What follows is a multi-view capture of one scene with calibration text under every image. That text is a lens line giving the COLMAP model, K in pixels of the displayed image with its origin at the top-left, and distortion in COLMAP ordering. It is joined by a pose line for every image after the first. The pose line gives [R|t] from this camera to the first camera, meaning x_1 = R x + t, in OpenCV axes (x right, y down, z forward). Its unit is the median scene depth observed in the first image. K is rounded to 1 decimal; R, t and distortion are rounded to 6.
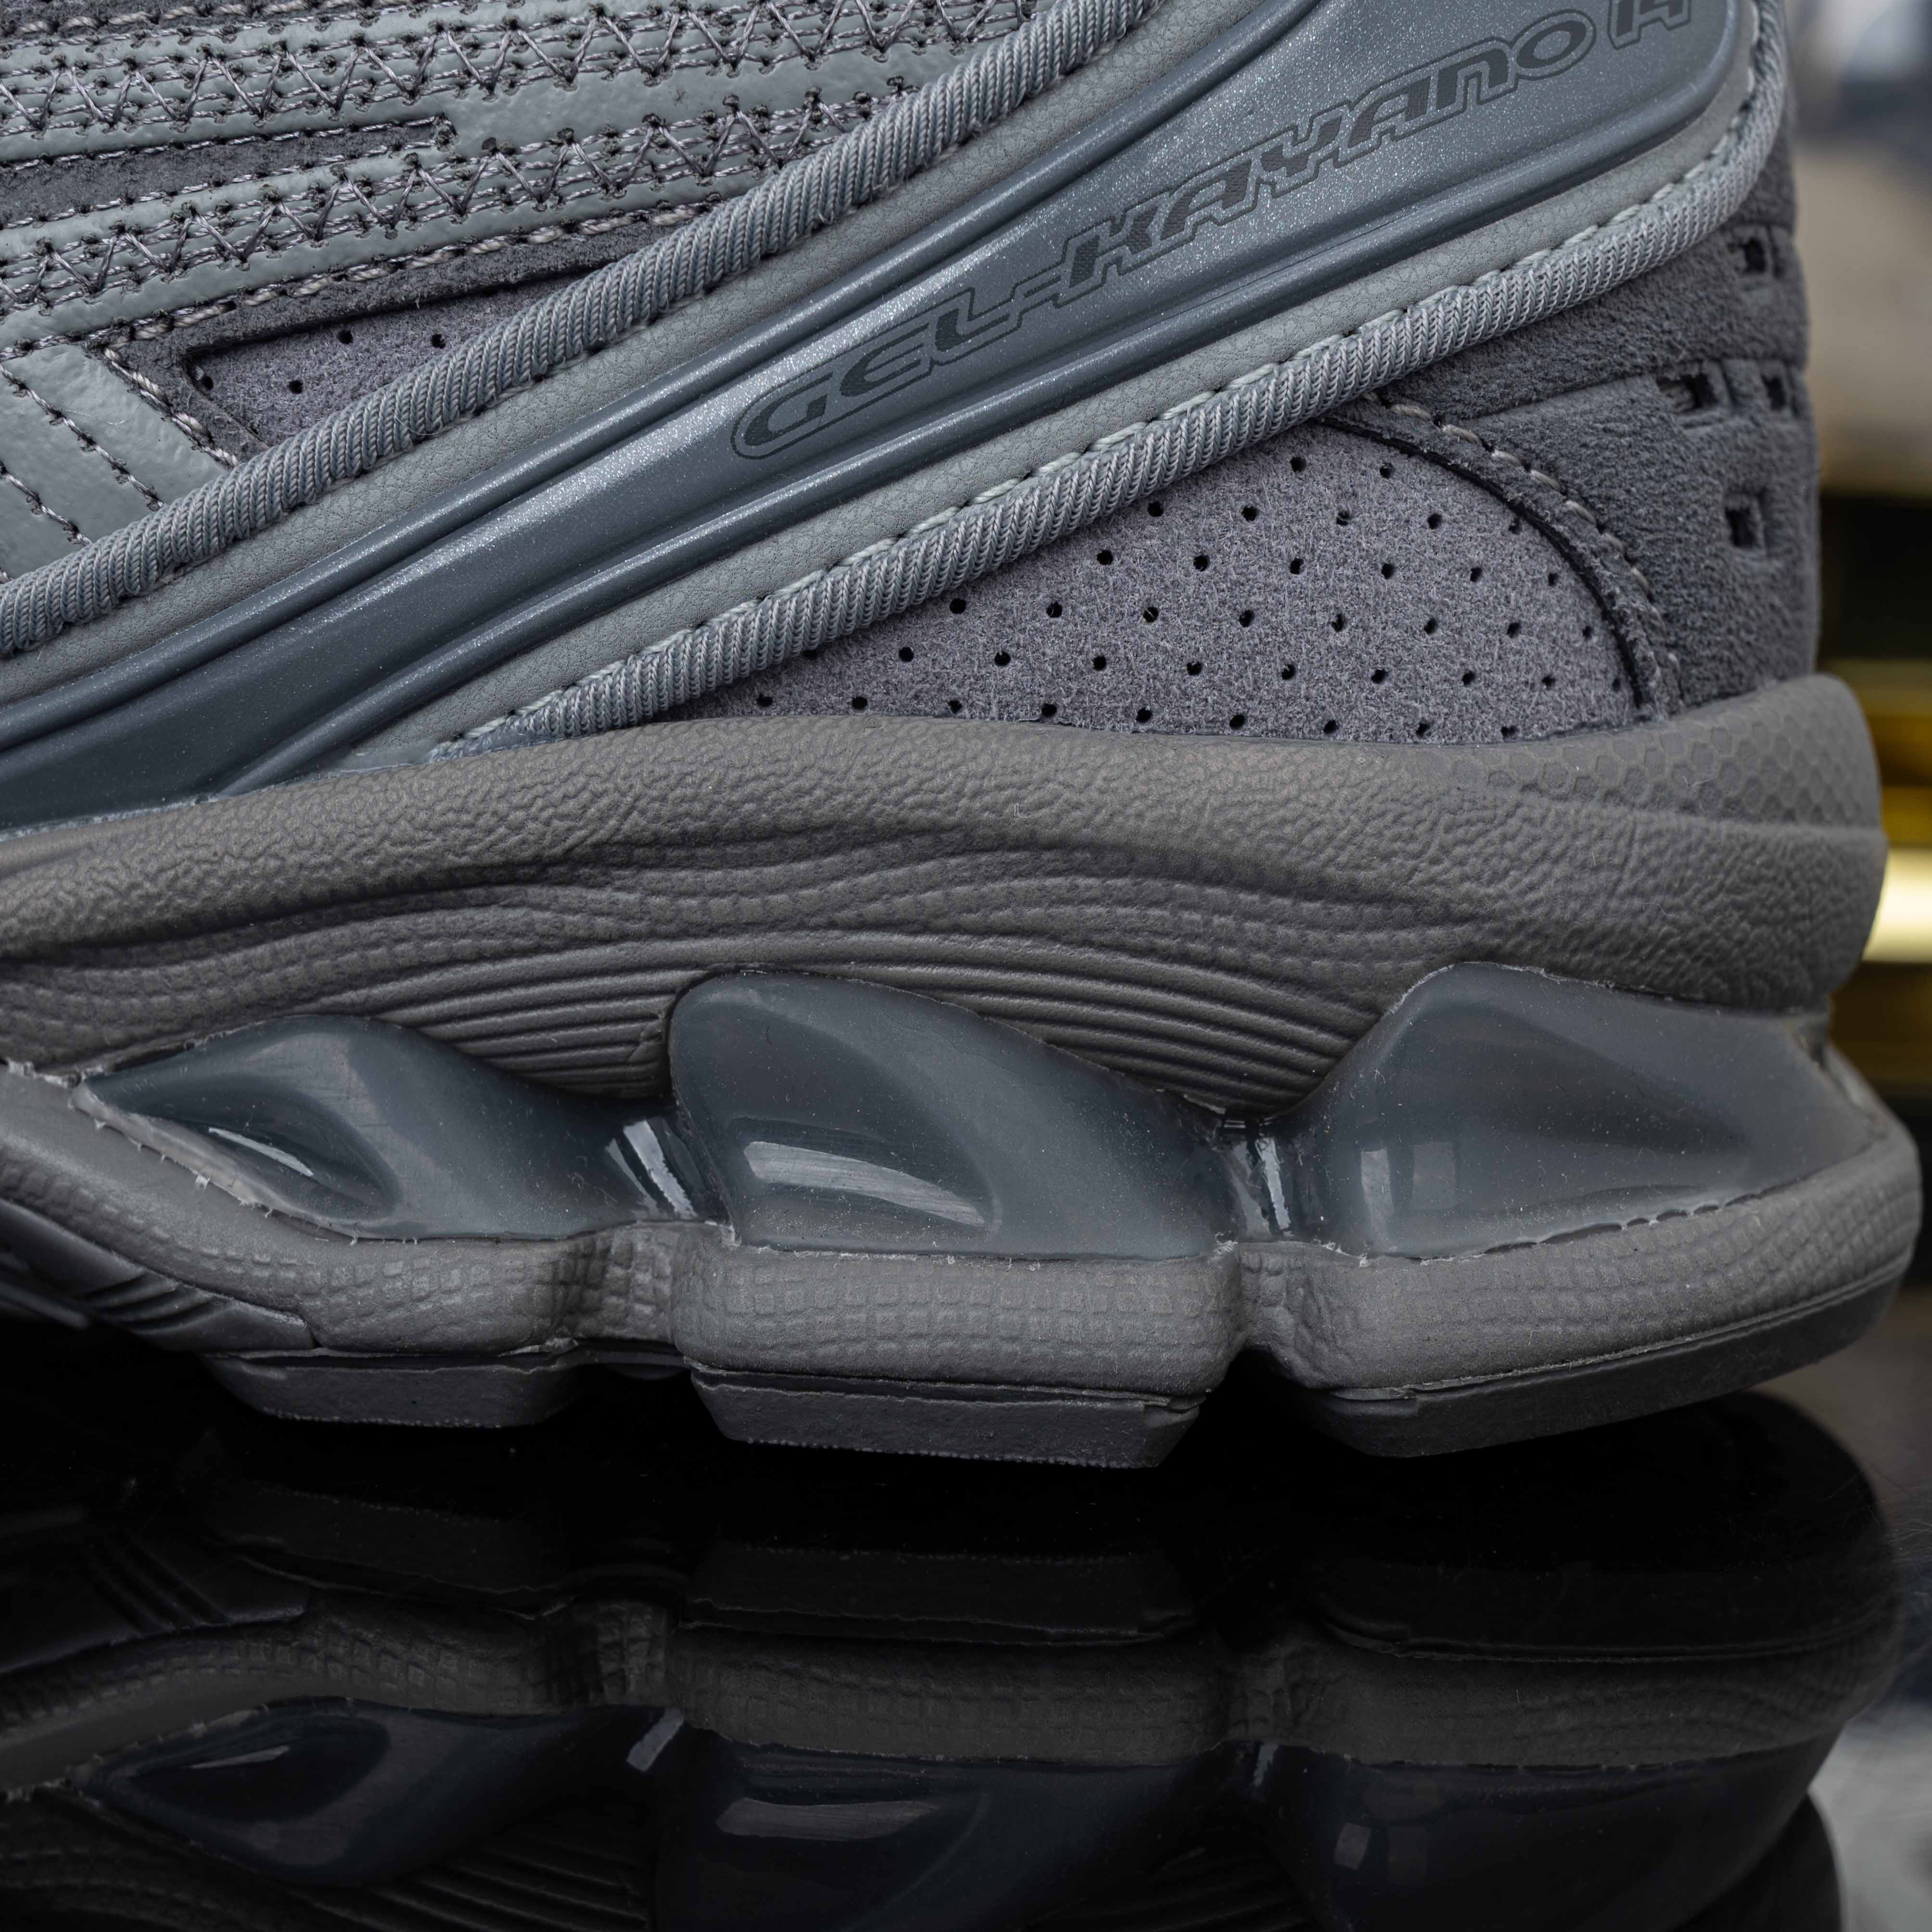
lens RADIAL K [[4657.5, 0, 1008.2], [0, 4657.5, 966.2], [0, 0, 1]] dist [0.039572, -0.161251]
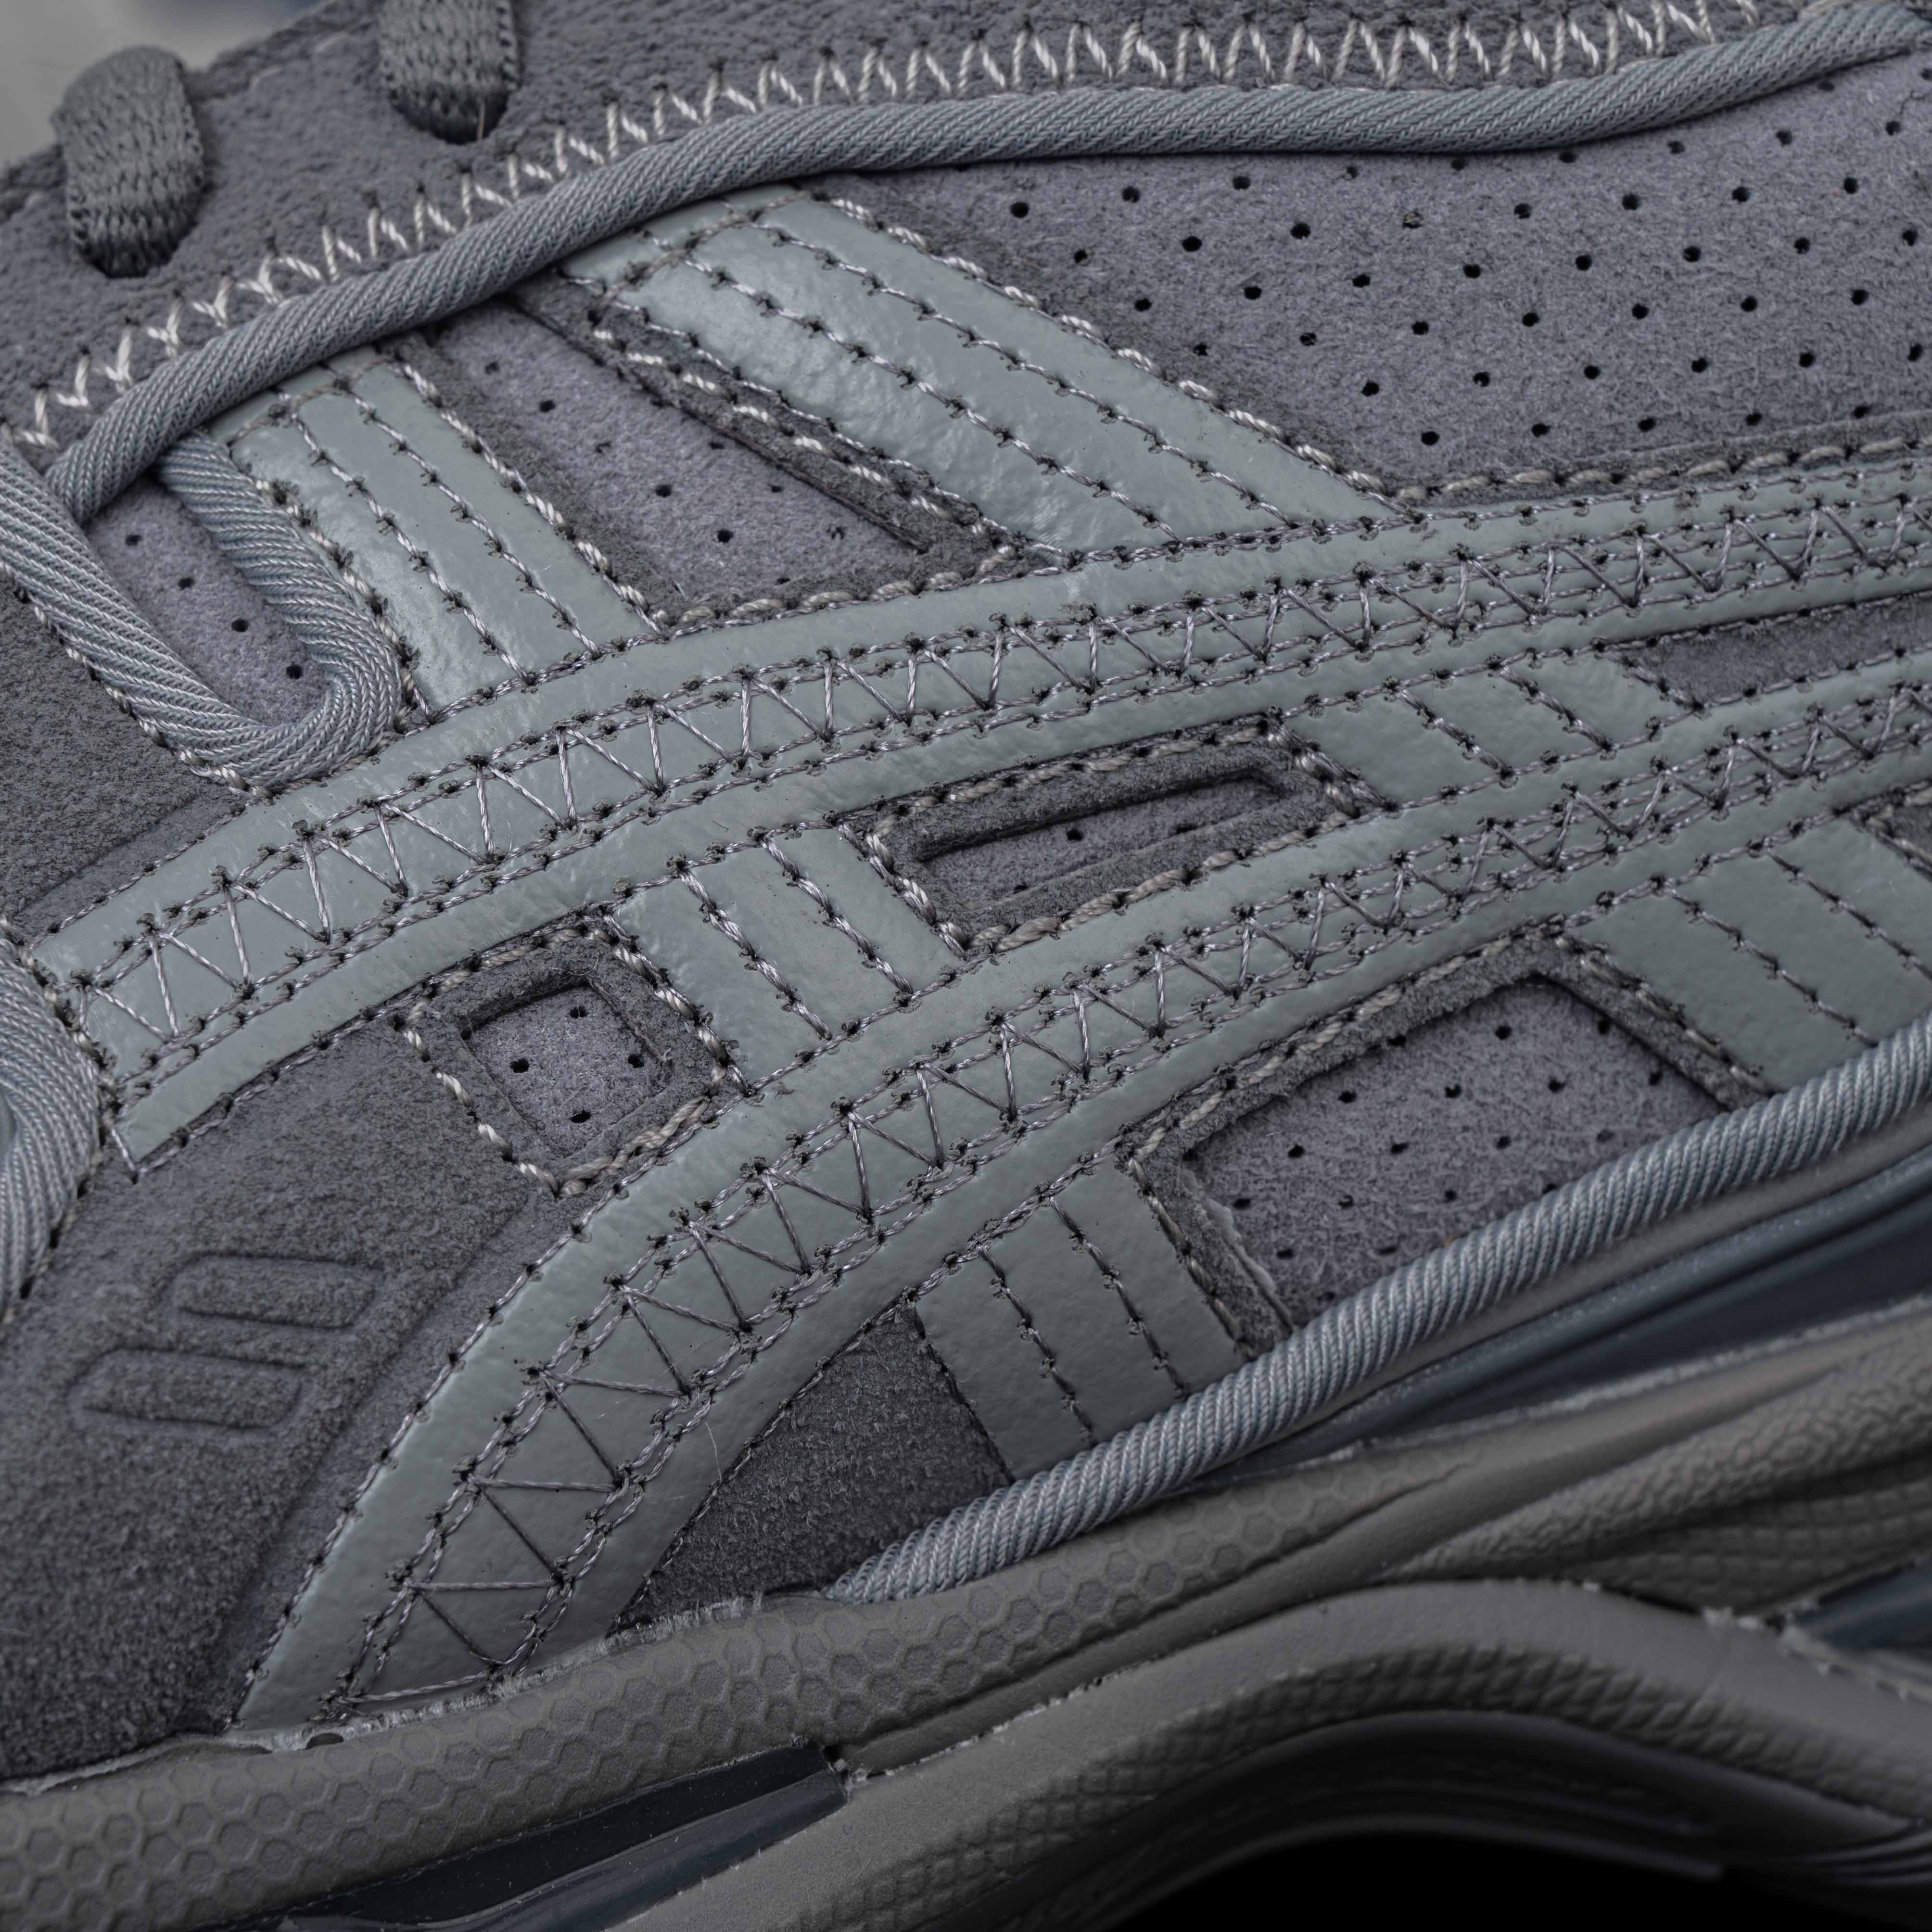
lens RADIAL K [[5399.1, 0, 966.0], [0, 5399.1, 966.0], [0, 0, 1]] dist [0.022926, -0.206574]
pose [[0.909068, -0.122405, 0.398262, -0.761431], [0.089552, 0.990934, 0.100150, -0.223341], [-0.406910, -0.055378, 0.911788, 0.140488]]
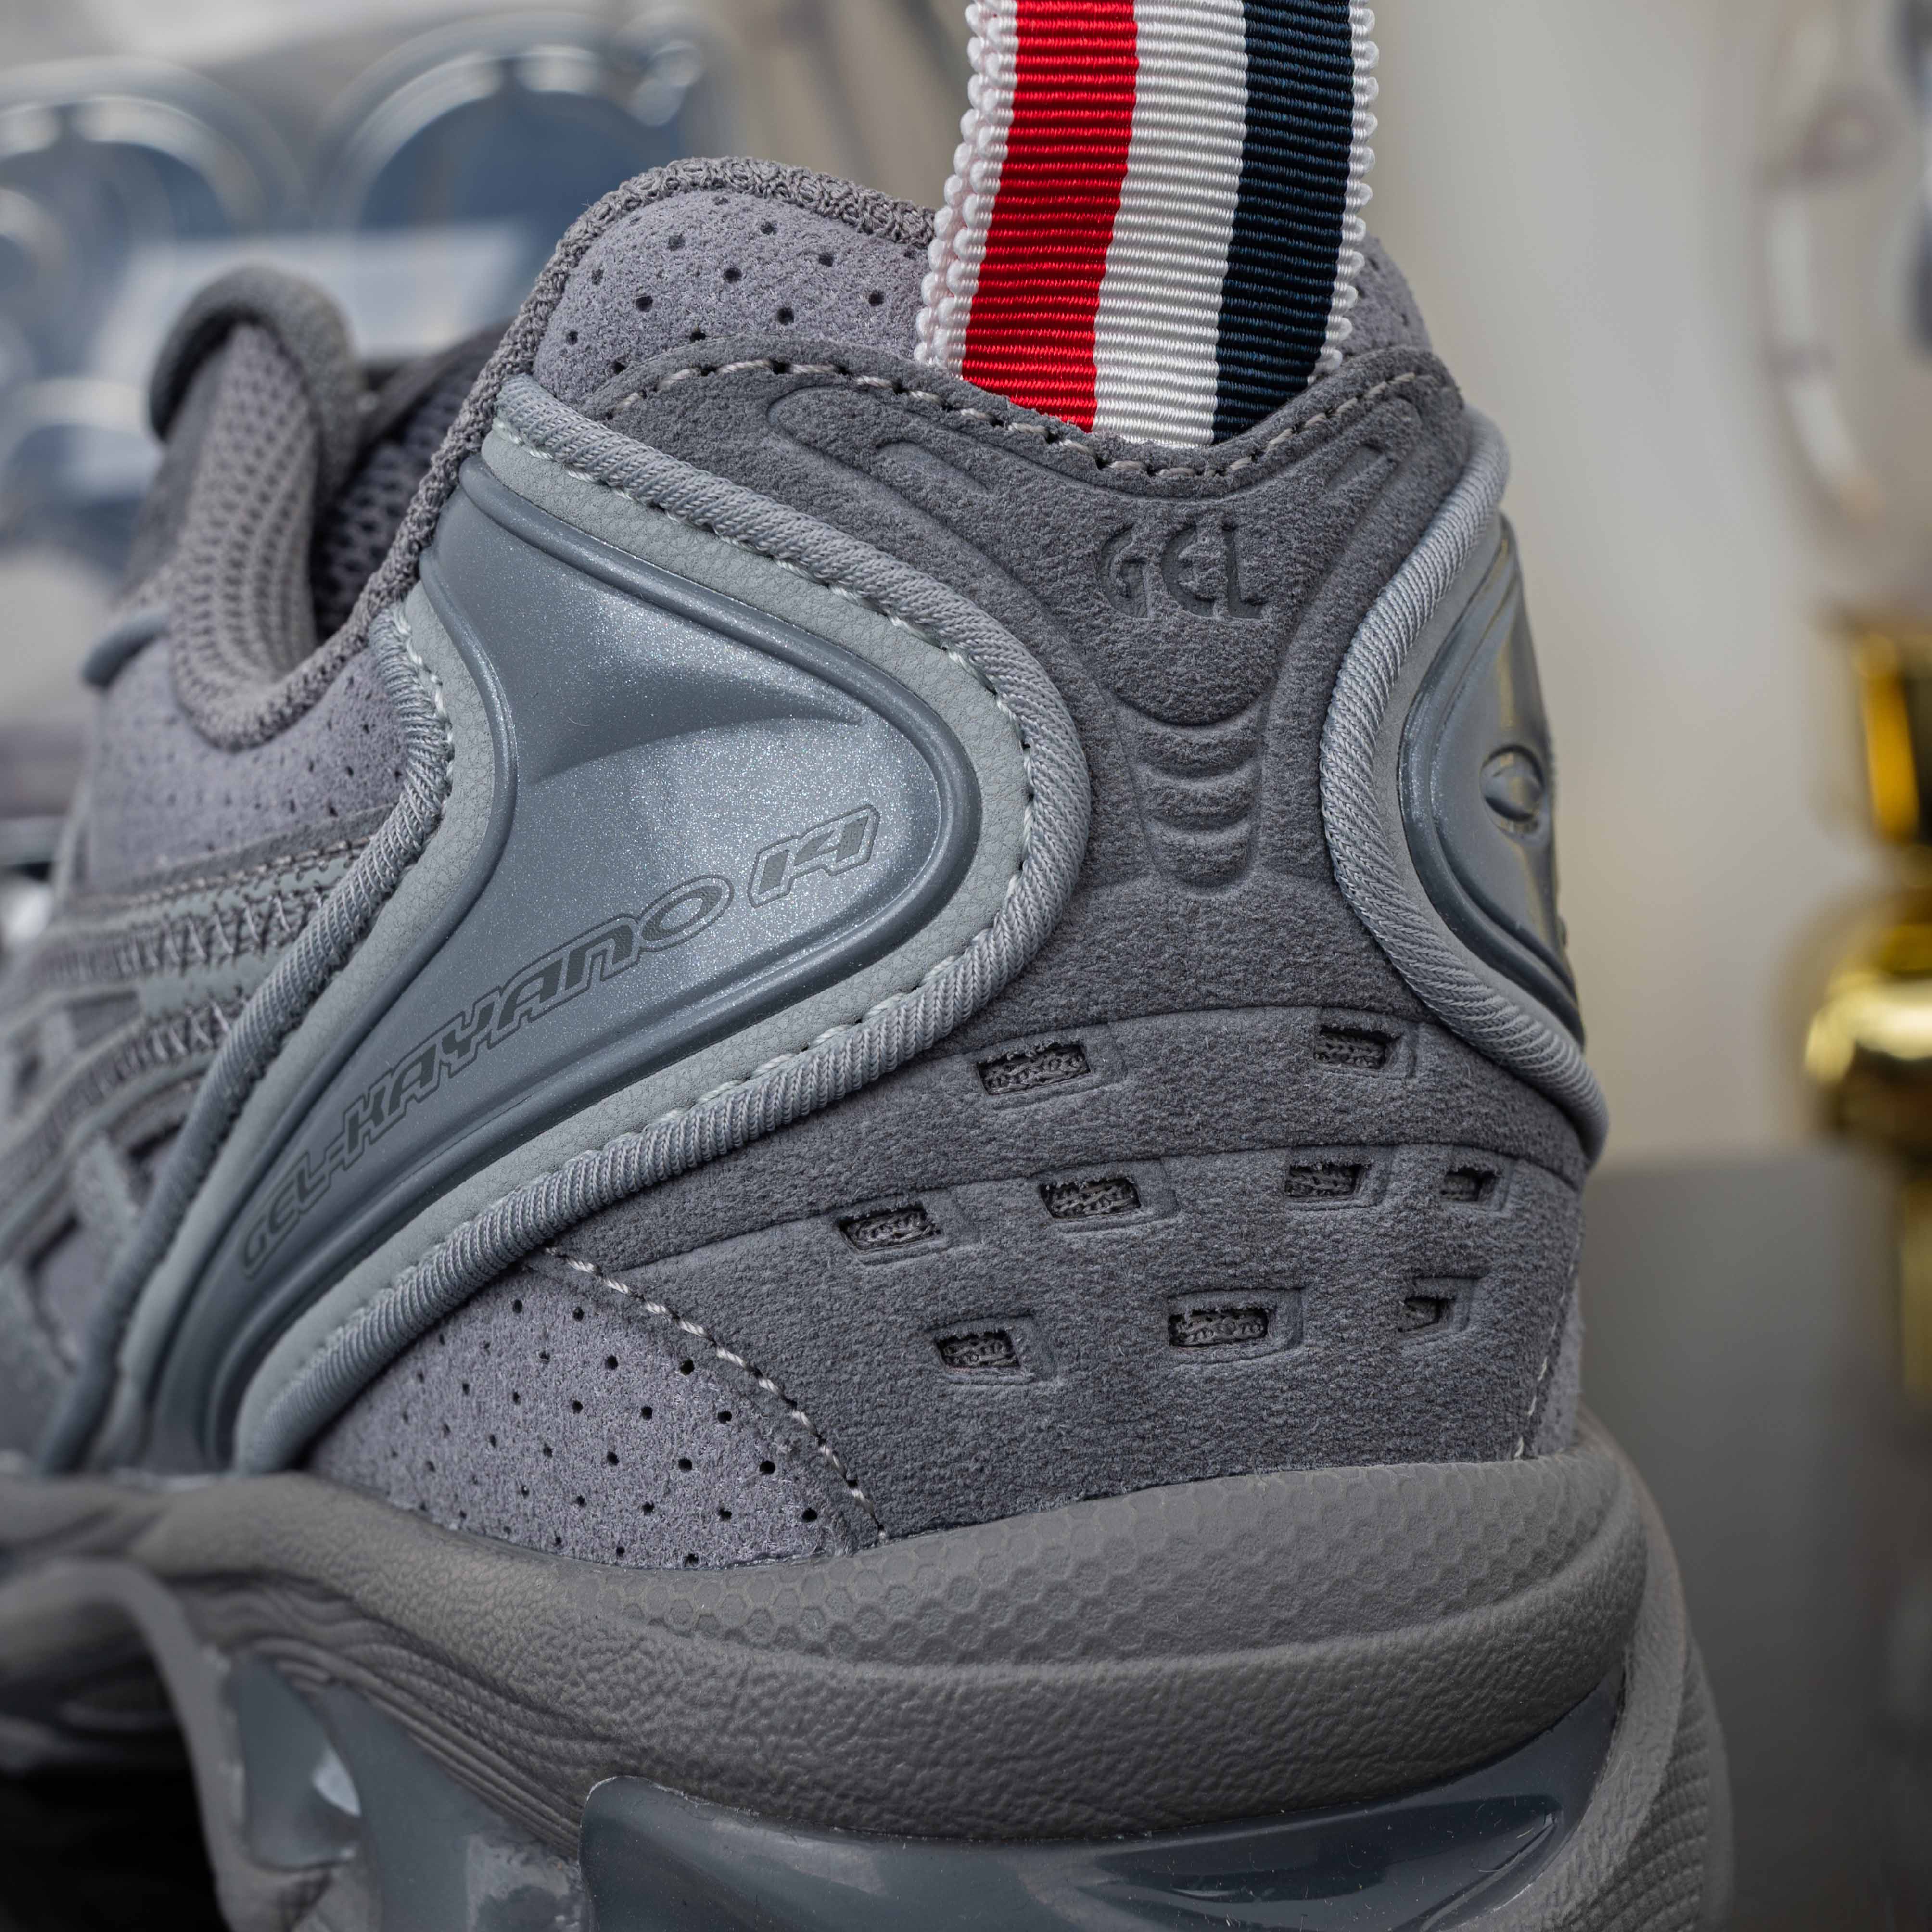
lens RADIAL K [[4260.8, 0, 966.0], [0, 4260.8, 966.0], [0, 0, 1]] dist [0.011882, 0.269982]
pose [[0.553827, 0.014446, -0.832507, 0.962851], [0.030054, 0.998851, 0.037326, -0.223003], [0.832089, -0.045692, 0.552756, 0.532492]]
